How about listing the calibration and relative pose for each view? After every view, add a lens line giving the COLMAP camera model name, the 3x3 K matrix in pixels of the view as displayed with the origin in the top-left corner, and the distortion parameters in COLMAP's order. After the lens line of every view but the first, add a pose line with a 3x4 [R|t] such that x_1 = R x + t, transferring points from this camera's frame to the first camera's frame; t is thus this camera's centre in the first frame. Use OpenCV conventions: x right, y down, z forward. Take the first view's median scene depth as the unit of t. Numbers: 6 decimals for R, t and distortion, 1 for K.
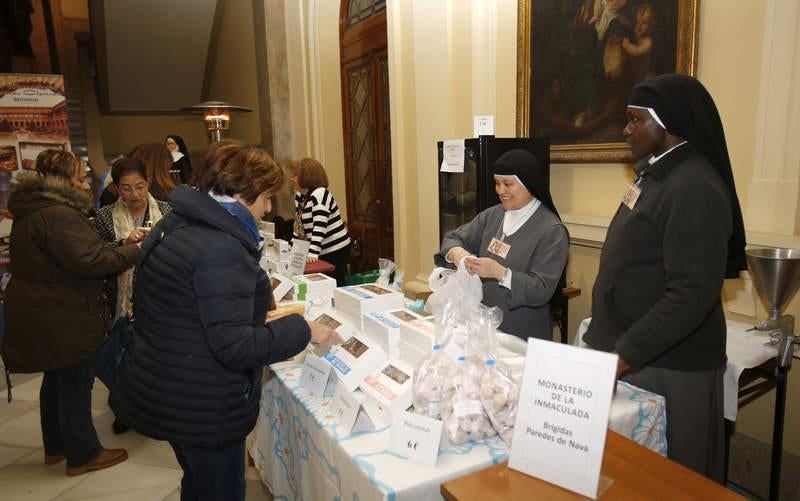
lens RADIAL K [[568.6, 0, 413.0], [0, 568.6, 258.7], [0, 0, 1]] dist [-0.032492, 0.037247]
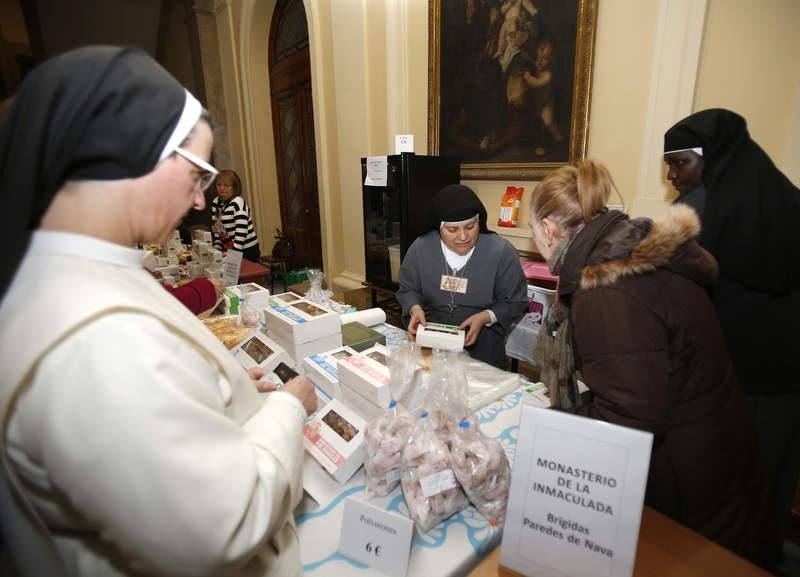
lens RADIAL K [[391.0, 0, 429.0], [0, 391.0, 283.9], [0, 0, 1]] dist [-0.052810, 0.004982]
pose [[0.971640, -0.038926, 0.233239, -0.015797], [0.017806, 0.995601, 0.091982, -0.032628], [-0.235793, -0.085221, 0.968059, 0.239677]]
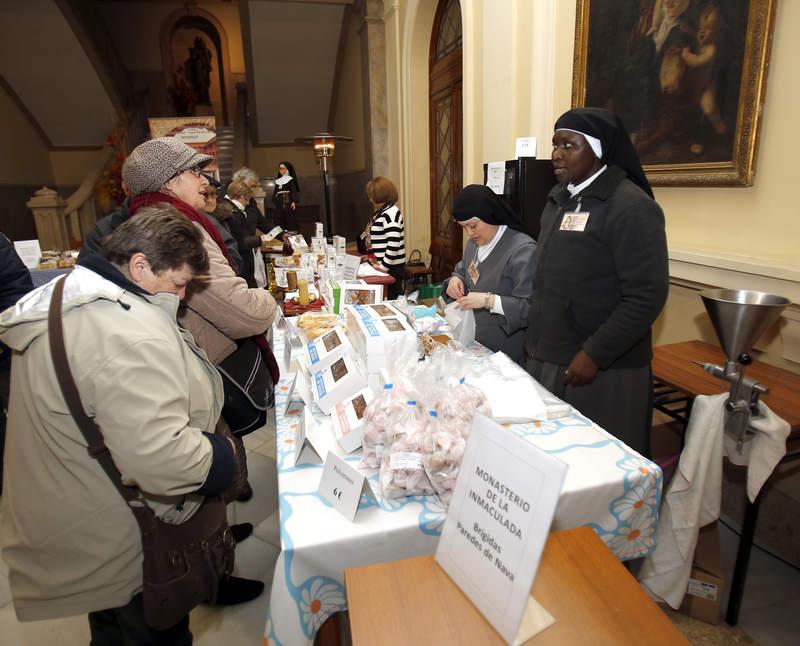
lens RADIAL K [[472.9, 0, 390.4], [0, 472.9, 296.2], [0, 0, 1]] dist [-0.062983, 0.024237]
pose [[0.966514, 0.057774, -0.250026, 0.117997], [-0.041345, 0.996656, 0.070475, -0.023287], [0.253261, -0.057778, 0.965671, 0.139357]]
